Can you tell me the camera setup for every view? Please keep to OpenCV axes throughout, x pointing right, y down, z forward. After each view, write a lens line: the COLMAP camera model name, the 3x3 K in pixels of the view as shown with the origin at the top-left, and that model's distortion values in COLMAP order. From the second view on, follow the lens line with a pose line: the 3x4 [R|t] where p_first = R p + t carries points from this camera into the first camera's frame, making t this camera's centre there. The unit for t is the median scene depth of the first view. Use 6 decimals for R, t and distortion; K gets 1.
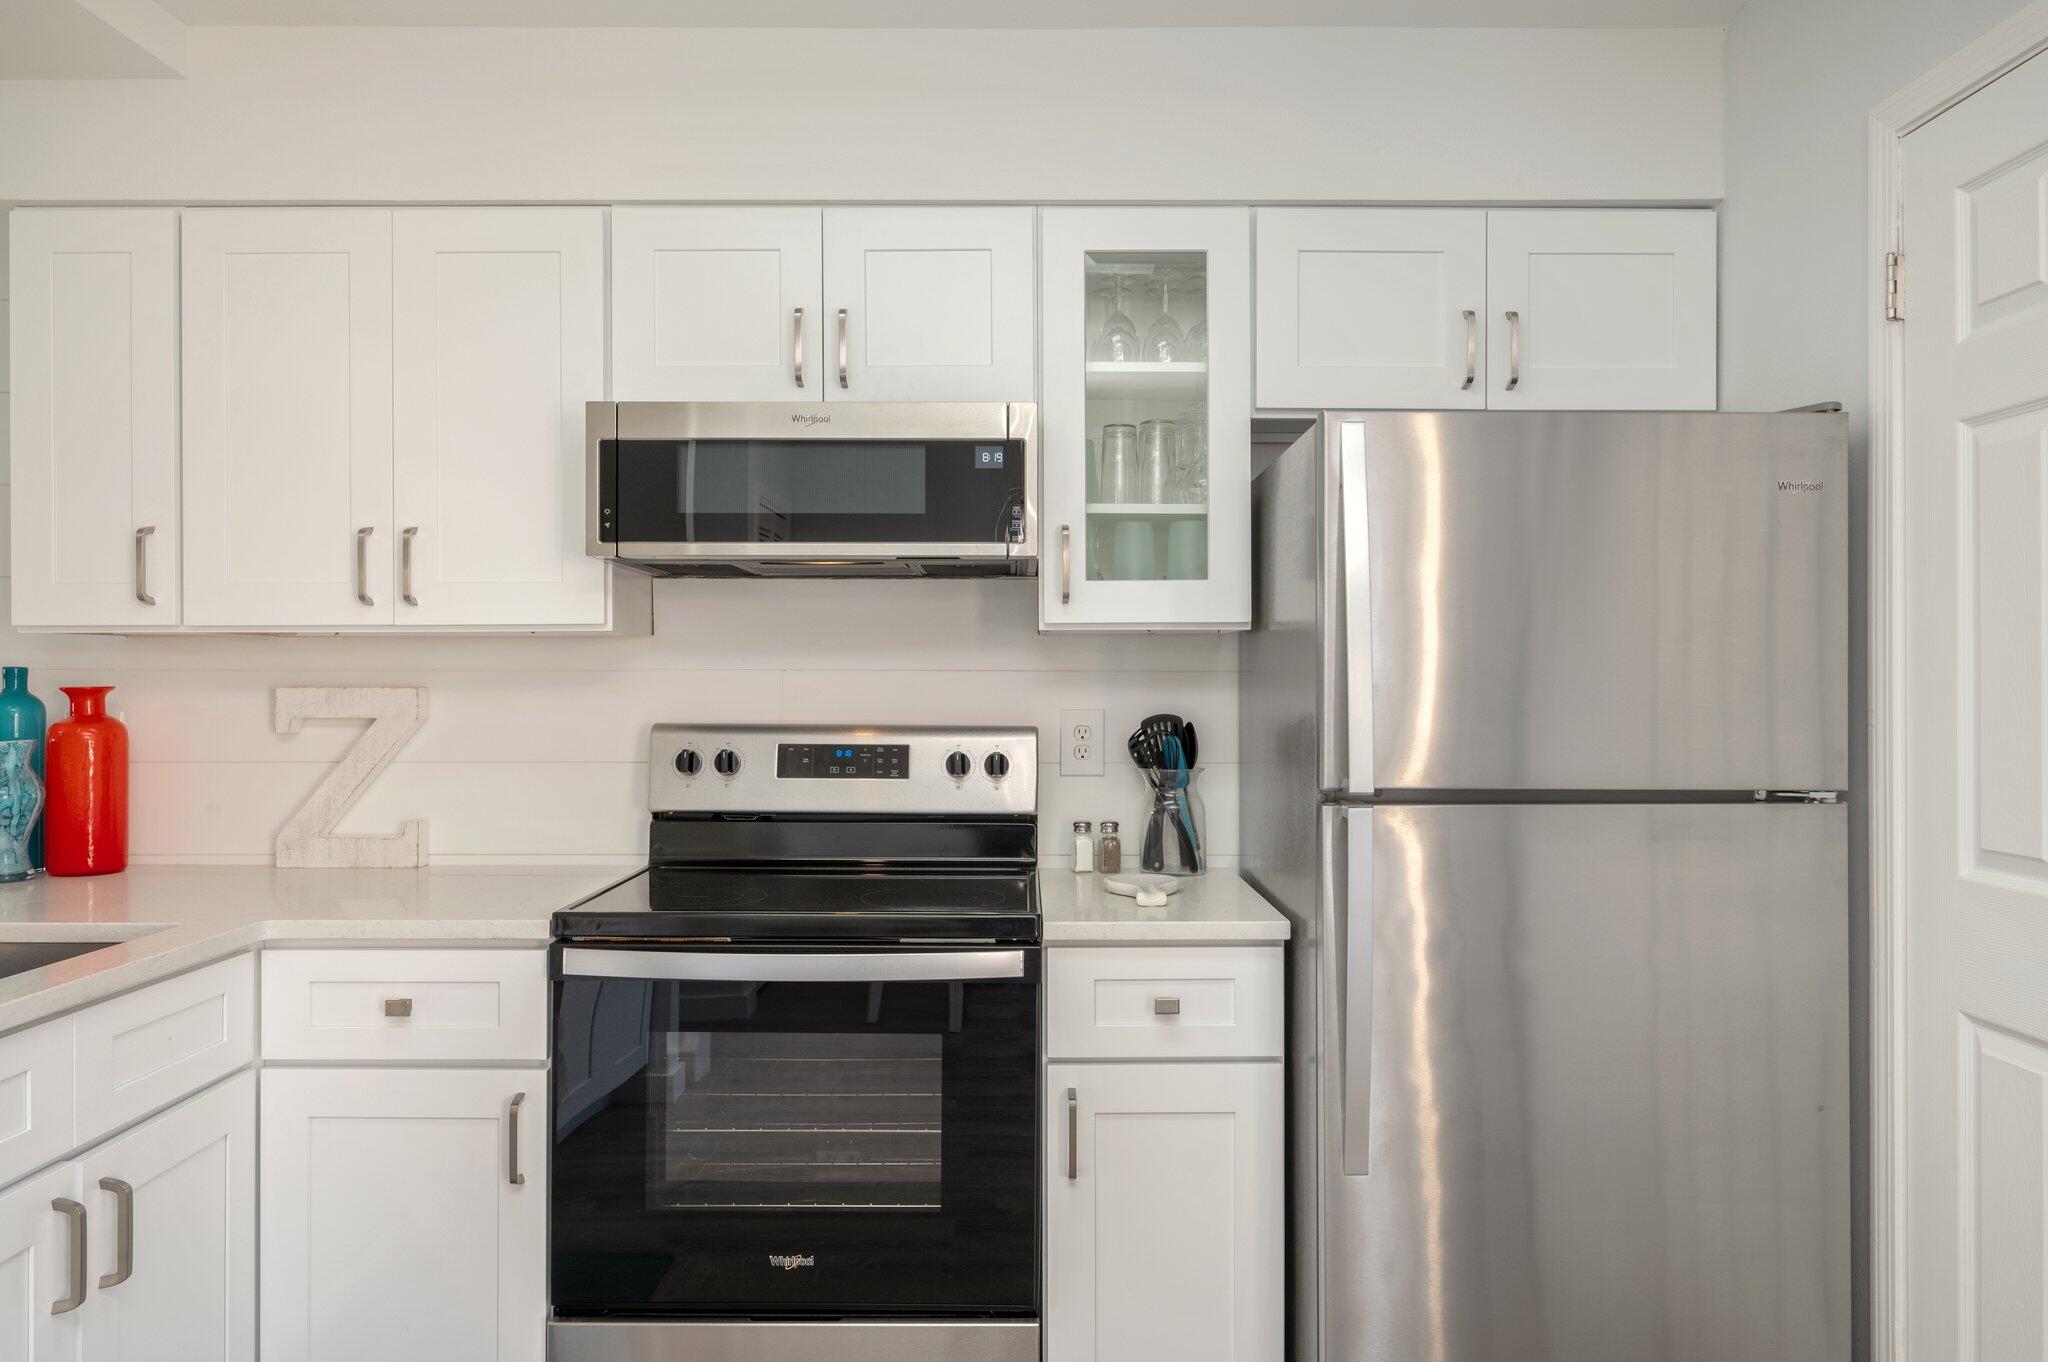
lens RADIAL K [[1388.8, 0, 1022.5], [0, 1388.8, 672.7], [0, 0, 1]] dist [0.003389, -0.003993]
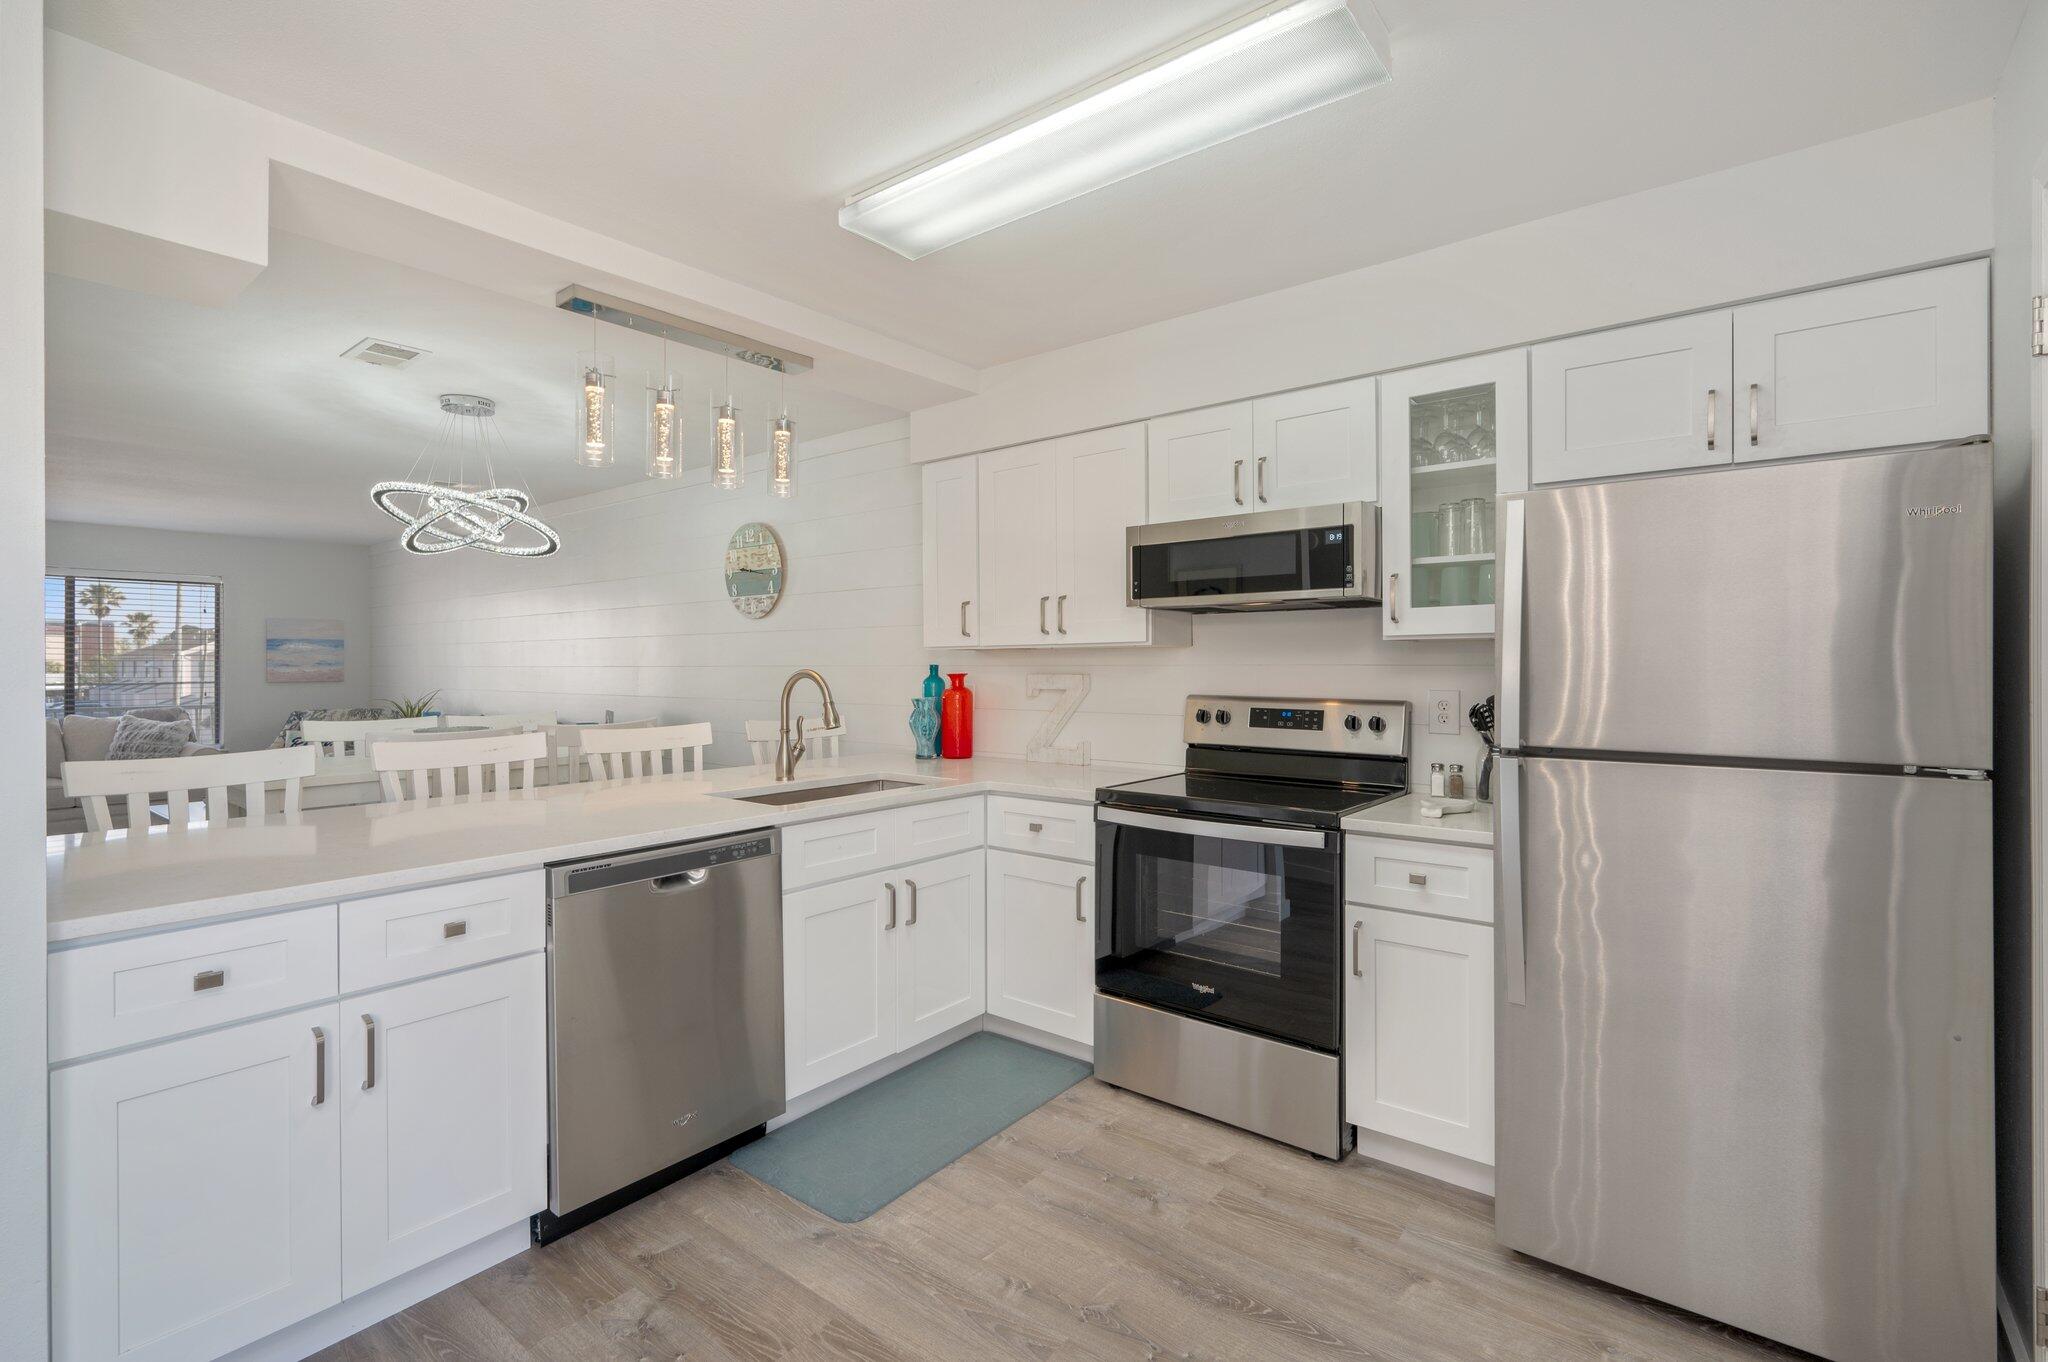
lens RADIAL K [[916.4, 0, 1035.8], [0, 916.4, 663.9], [0, 0, 1]] dist [0.002835, 0.000280]
pose [[0.785865, -0.003368, -0.618389, 0.350051], [0.004561, 0.999990, 0.000351, -0.005554], [0.618381, -0.003096, 0.785872, -0.073651]]
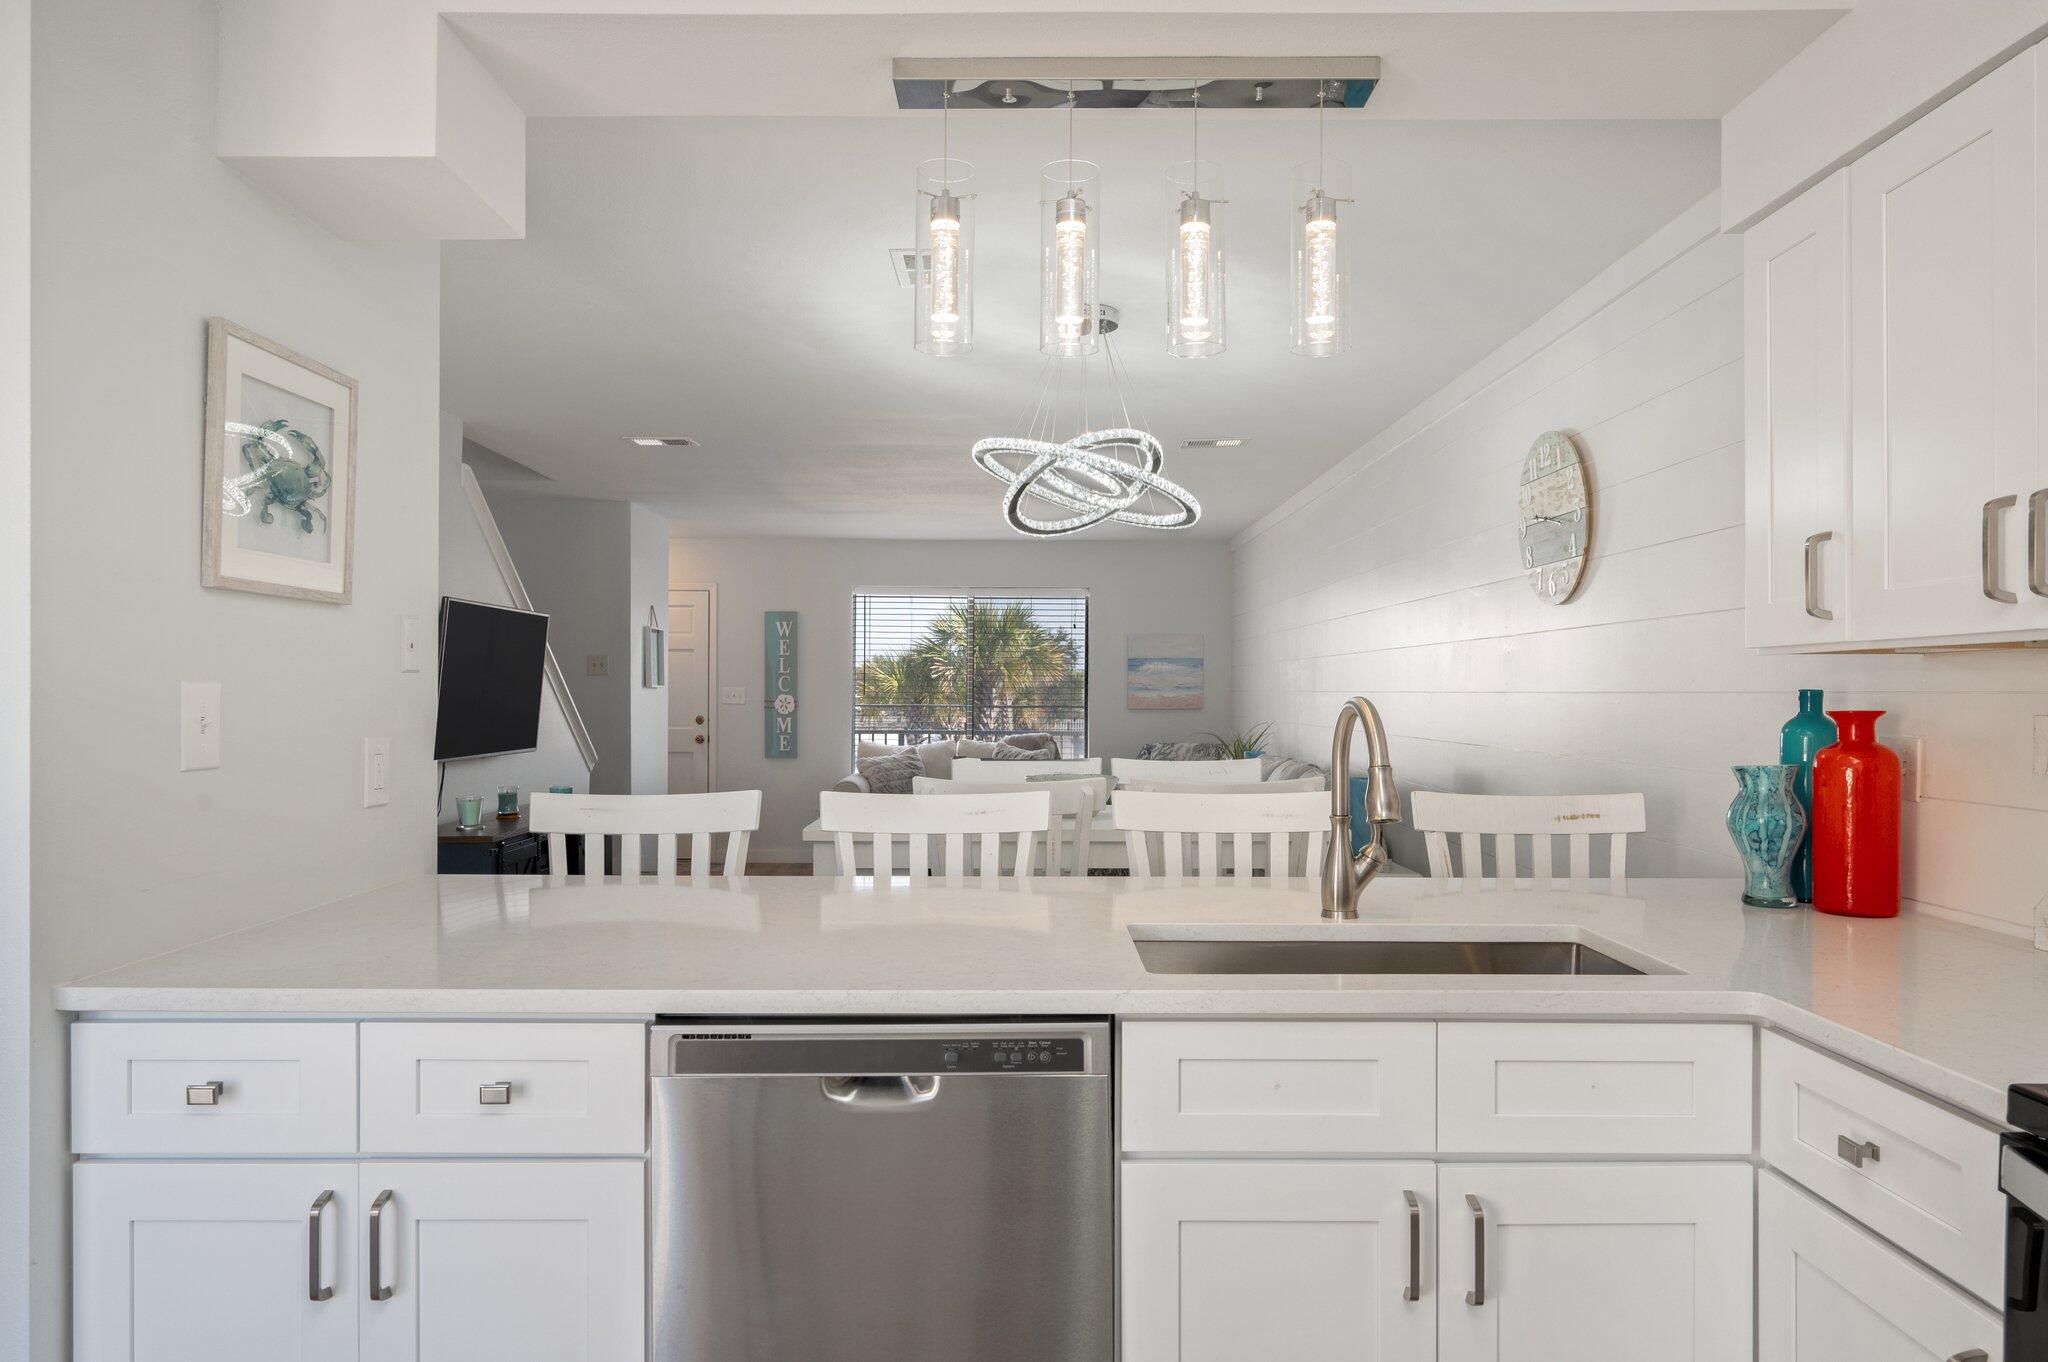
lens RADIAL K [[1328.3, 0, 1021.7], [0, 1328.3, 688.5], [0, 0, 1]] dist [-0.000798, -0.003123]
pose [[-0.000024, -0.002839, -0.999996, 0.221855], [0.001138, 0.999995, -0.002839, -0.002956], [0.999999, -0.001138, -0.000021, 0.477516]]
